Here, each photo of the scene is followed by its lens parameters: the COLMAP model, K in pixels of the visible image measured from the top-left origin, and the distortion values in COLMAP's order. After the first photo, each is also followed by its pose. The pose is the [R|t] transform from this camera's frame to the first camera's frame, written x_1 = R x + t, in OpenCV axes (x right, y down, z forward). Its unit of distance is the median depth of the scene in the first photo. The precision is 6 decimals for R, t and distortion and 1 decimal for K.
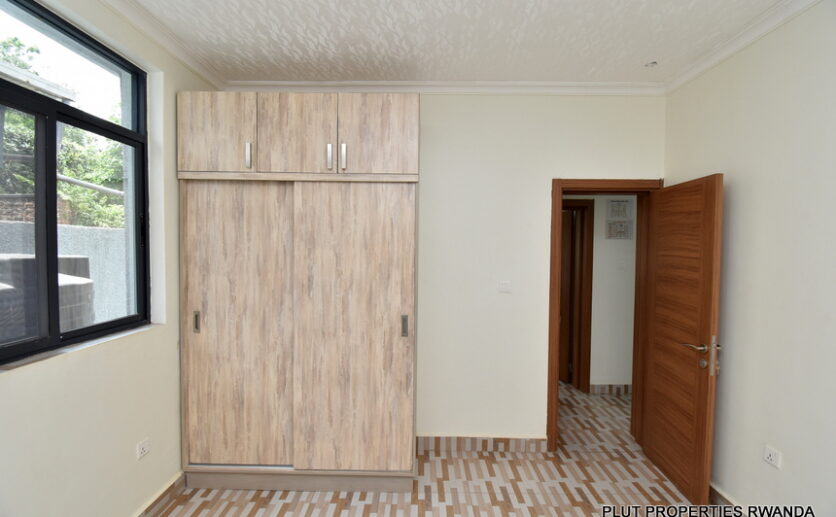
lens RADIAL K [[369.8, 0, 418.3], [0, 369.8, 260.6], [0, 0, 1]] dist [0.014819, -0.022704]
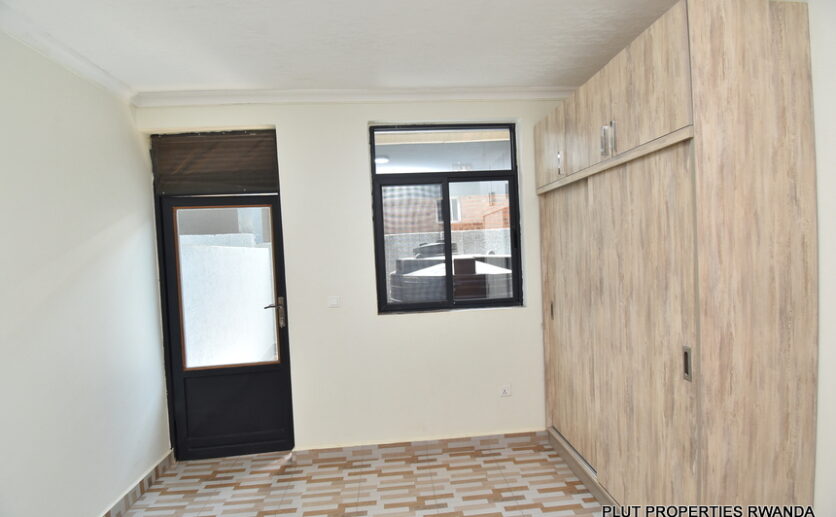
lens RADIAL K [[369.8, 0, 418.3], [0, 369.8, 260.6], [0, 0, 1]] dist [0.014819, -0.022704]
pose [[0.083503, 0.015433, -0.996388, 0.570550], [0.010829, 0.999807, 0.016394, -0.020882], [0.996449, -0.012159, 0.083320, 0.480039]]
